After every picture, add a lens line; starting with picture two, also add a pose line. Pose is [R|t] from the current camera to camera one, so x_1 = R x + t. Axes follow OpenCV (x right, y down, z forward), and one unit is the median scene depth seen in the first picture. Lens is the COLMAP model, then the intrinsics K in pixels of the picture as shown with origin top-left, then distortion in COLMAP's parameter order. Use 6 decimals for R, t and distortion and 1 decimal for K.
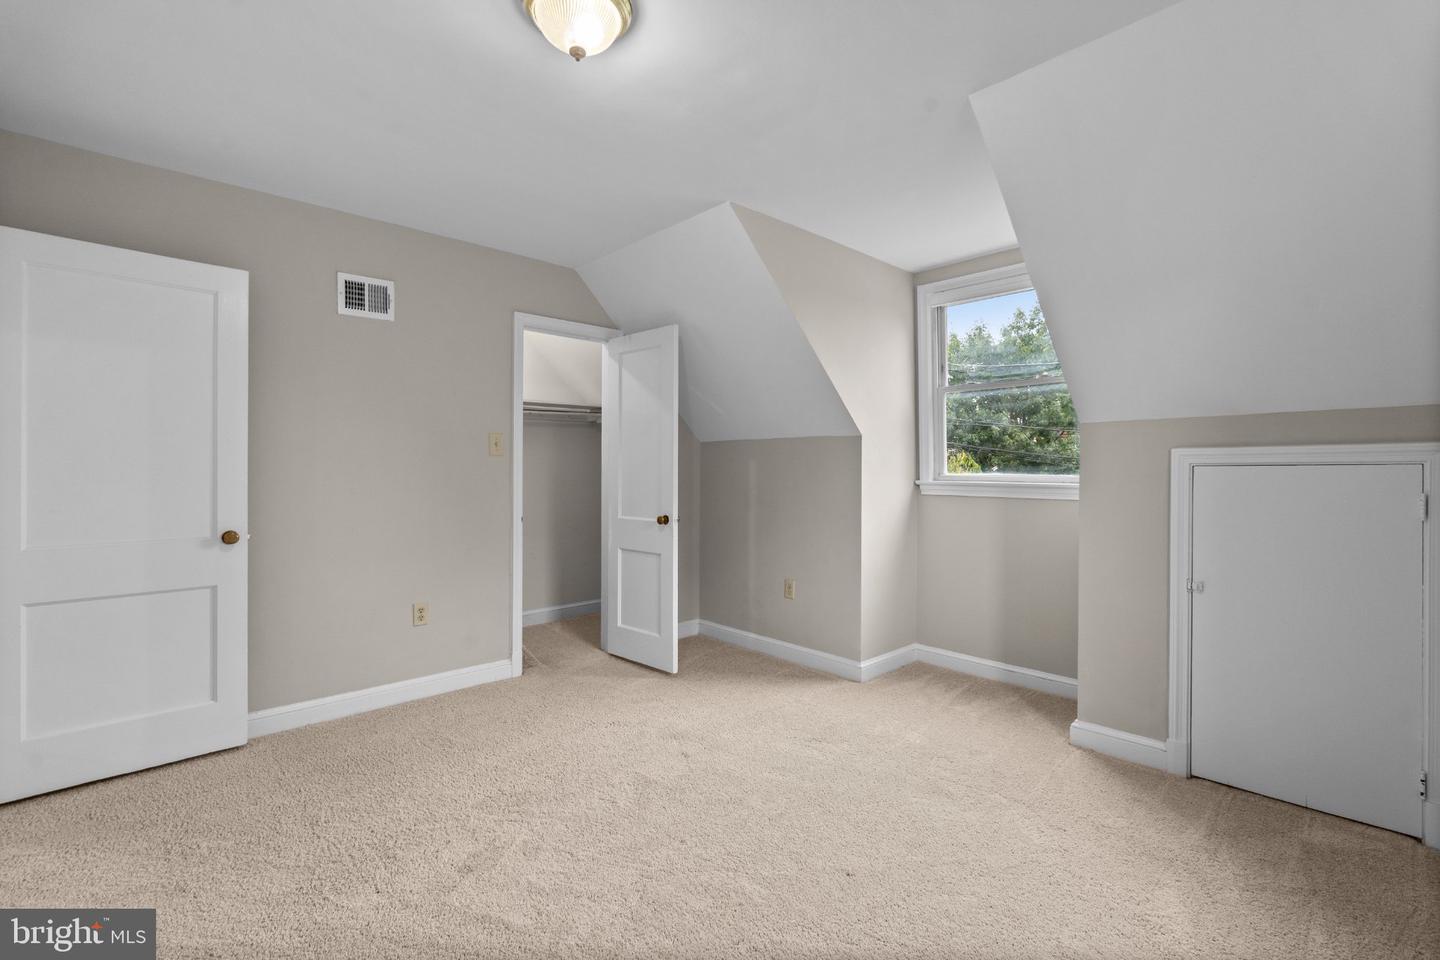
lens RADIAL K [[634.0, 0, 716.1], [0, 634.0, 477.9], [0, 0, 1]] dist [-0.005809, -0.000002]
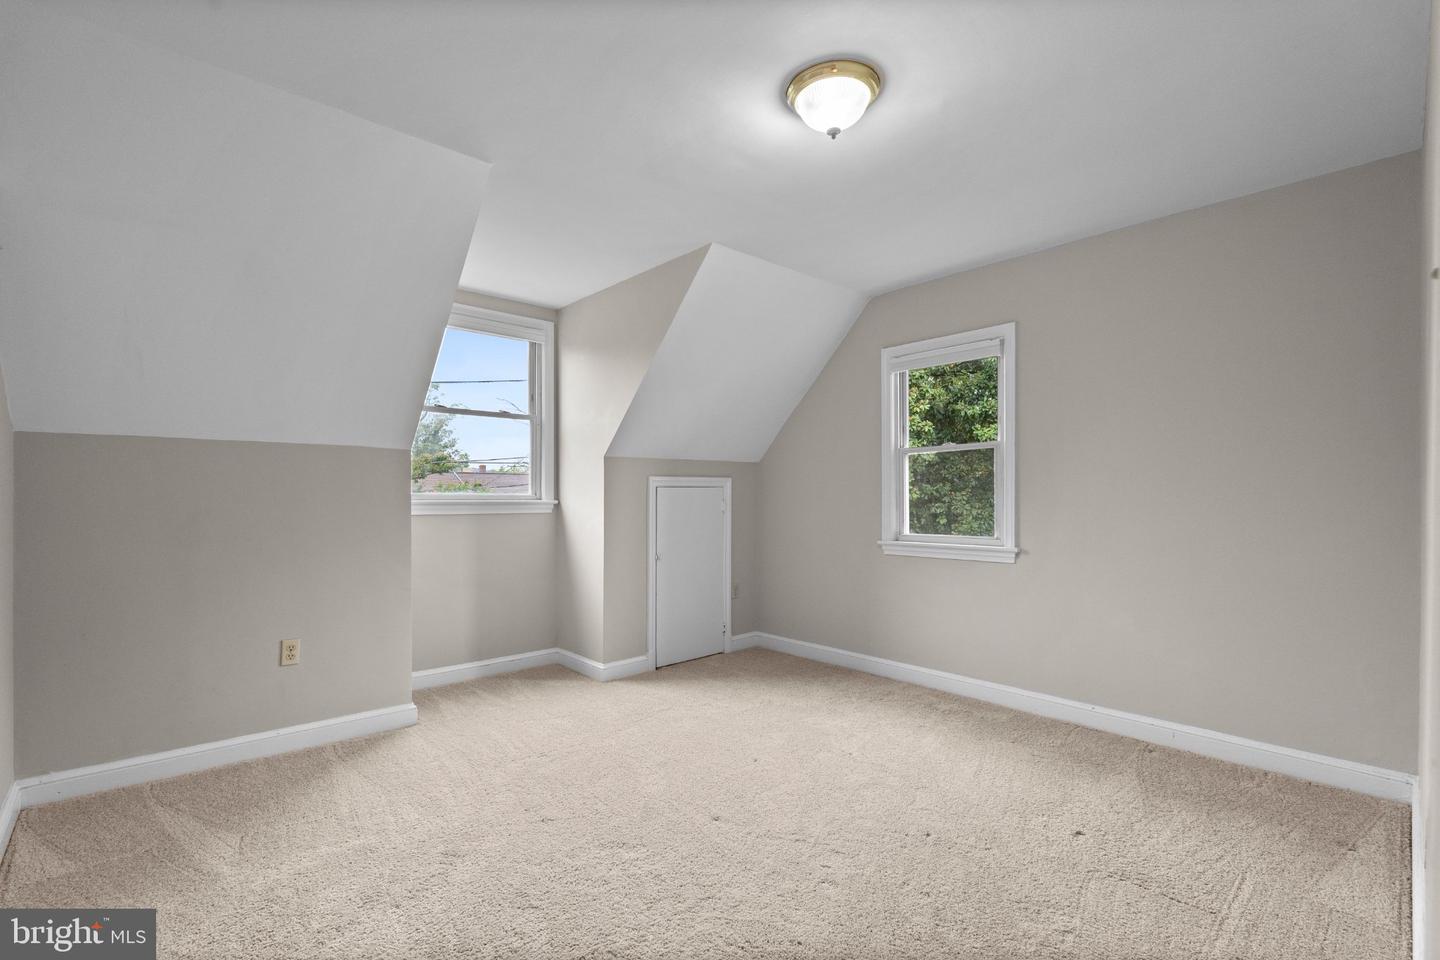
lens RADIAL K [[637.6, 0, 718.1], [0, 637.6, 492.4], [0, 0, 1]] dist [-0.003685, -0.000019]
pose [[0.008017, 0.002225, 0.999965, -0.714722], [0.012234, 0.999922, -0.002323, 0.001732], [-0.999893, 0.012252, 0.007989, 0.598171]]
